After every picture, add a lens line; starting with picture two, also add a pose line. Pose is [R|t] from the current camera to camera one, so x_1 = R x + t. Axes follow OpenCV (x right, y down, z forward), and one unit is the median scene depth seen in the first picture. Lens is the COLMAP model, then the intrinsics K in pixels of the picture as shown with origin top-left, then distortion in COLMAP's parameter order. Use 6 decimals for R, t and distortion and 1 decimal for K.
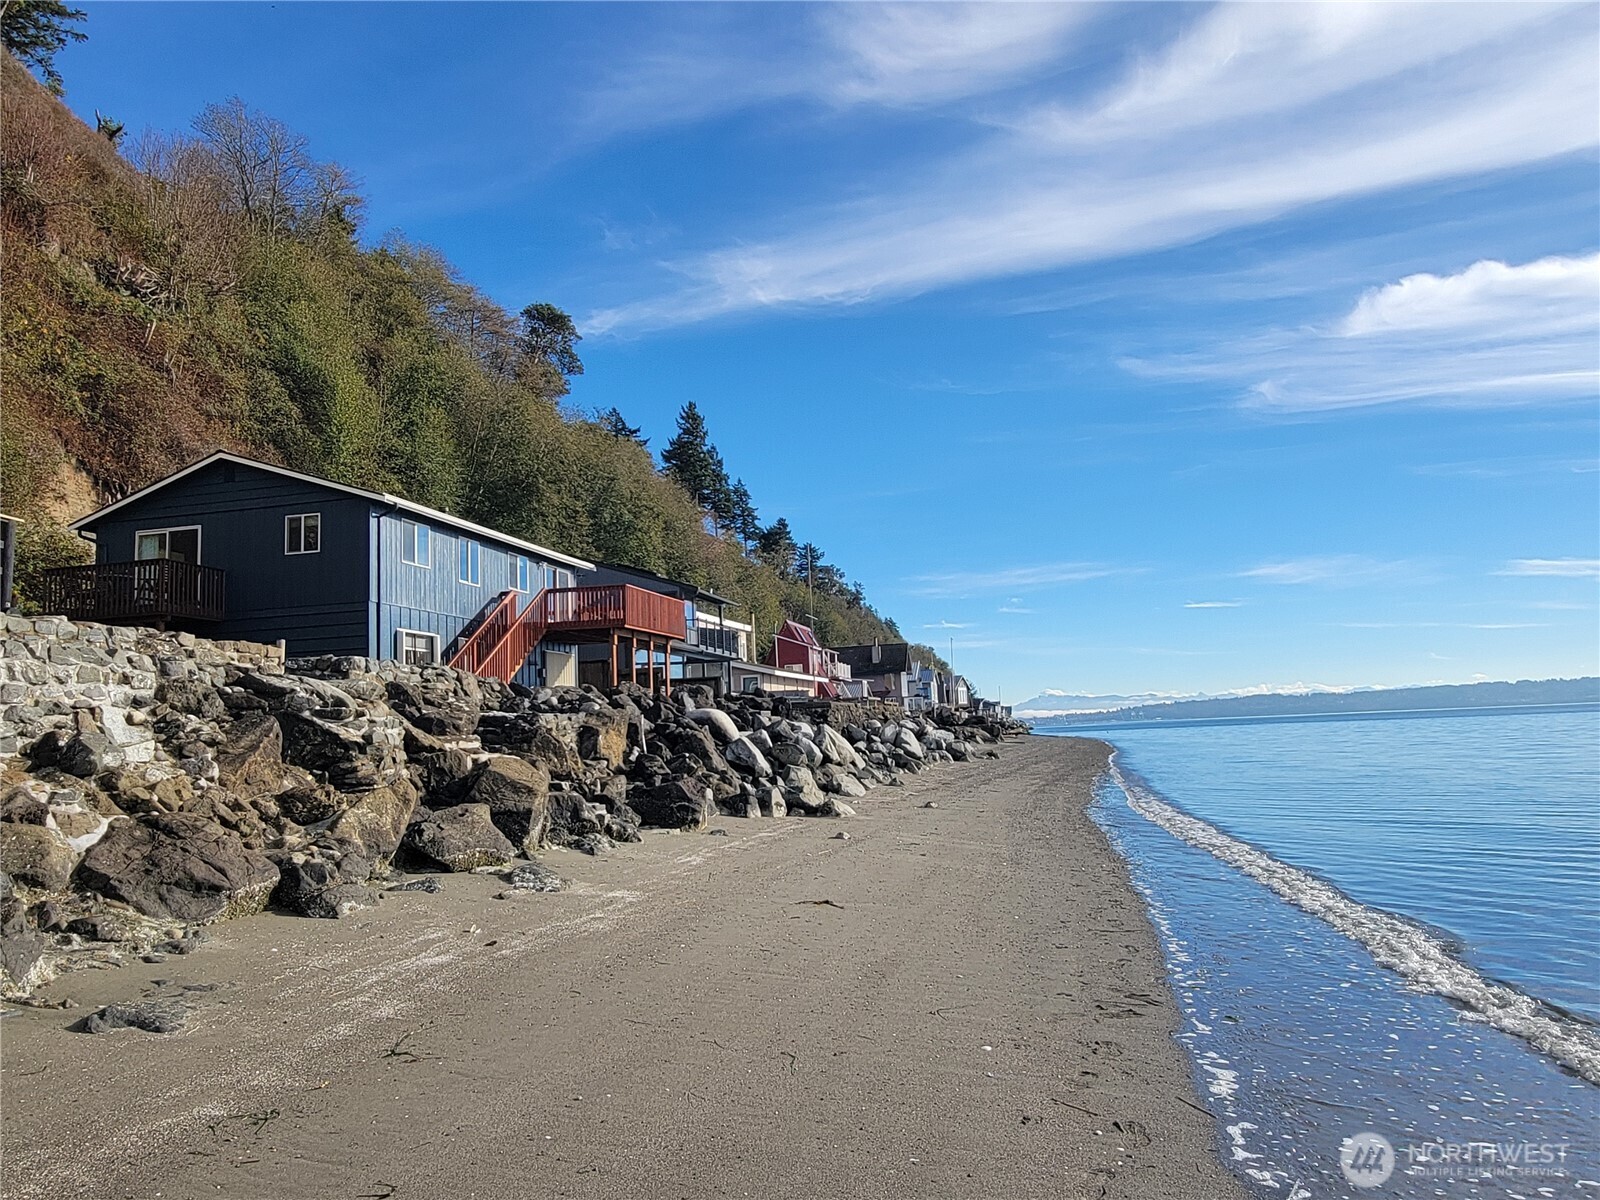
lens RADIAL K [[1109.1, 0, 789.9], [0, 1109.1, 607.3], [0, 0, 1]] dist [-0.001660, 0.008913]
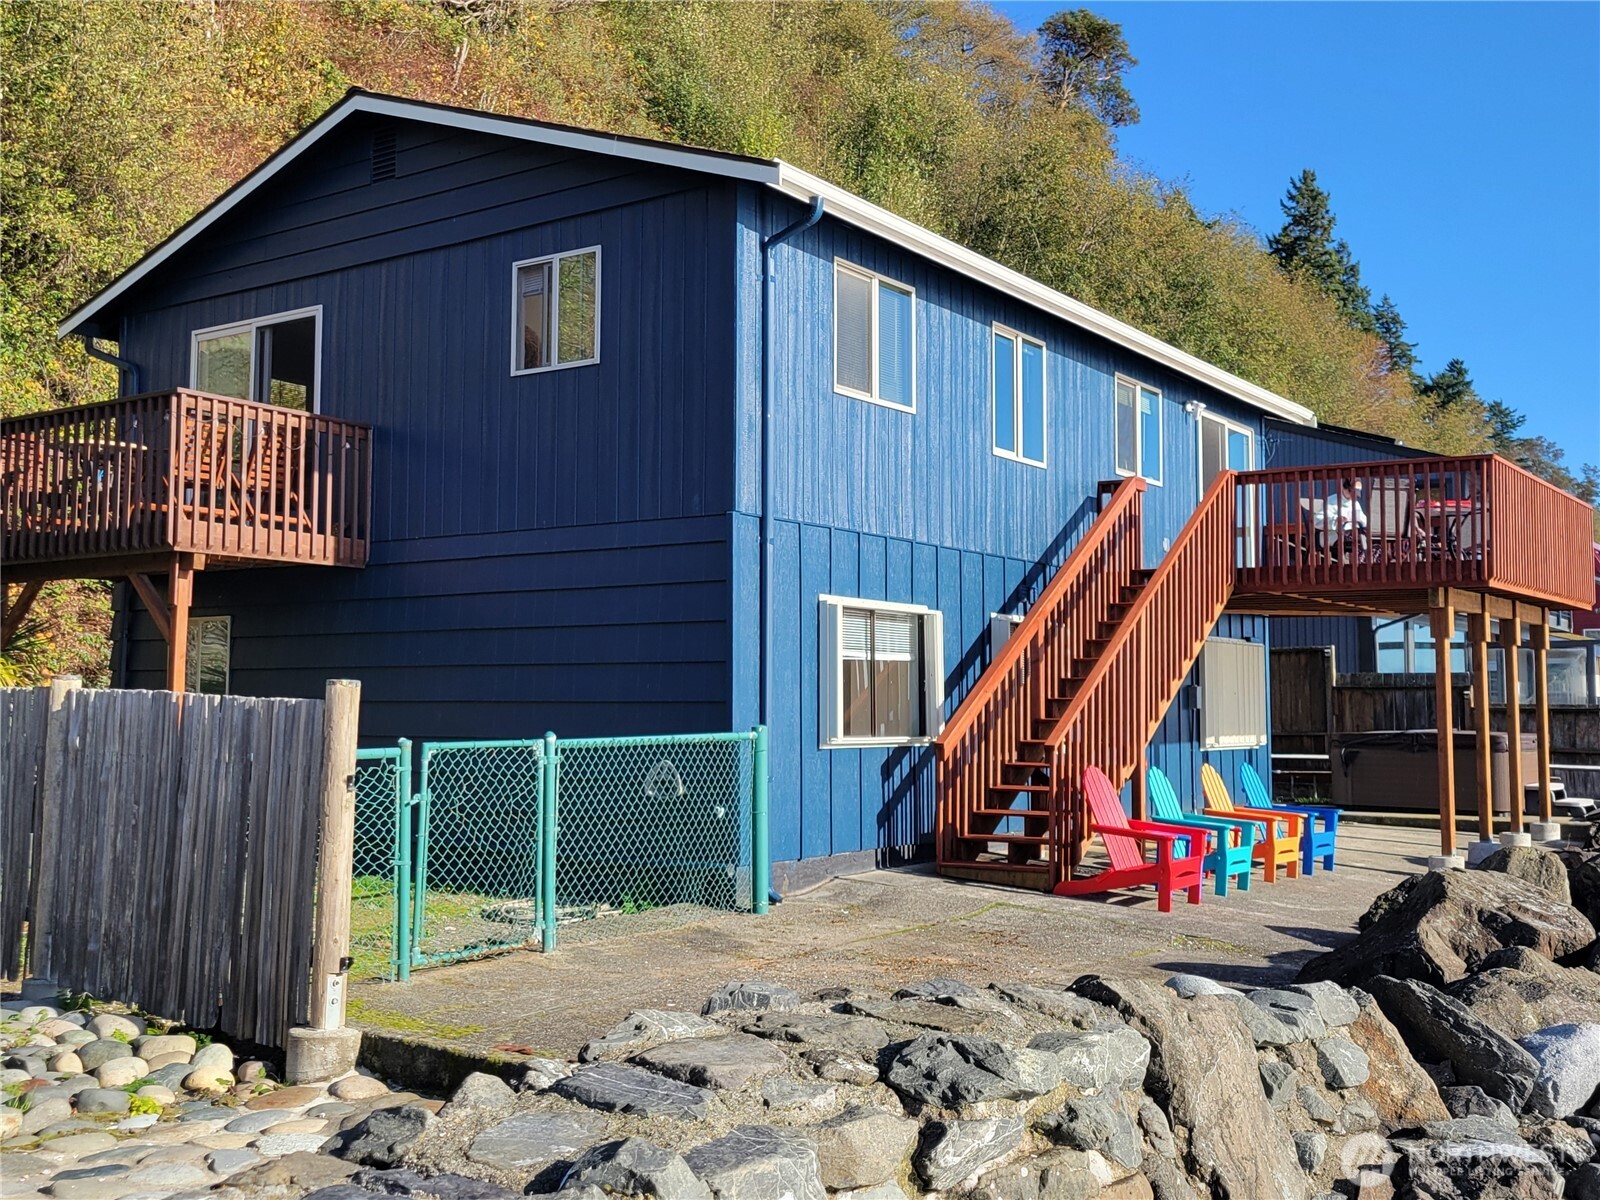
lens RADIAL K [[1654.9, 0, 798.4], [0, 1654.9, 558.6], [0, 0, 1]] dist [0.062223, 0.000533]
pose [[0.931724, 0.008213, -0.363074, -0.237319], [0.002563, 0.999571, 0.029189, -0.007406], [0.363158, -0.028126, 0.931303, 0.703868]]
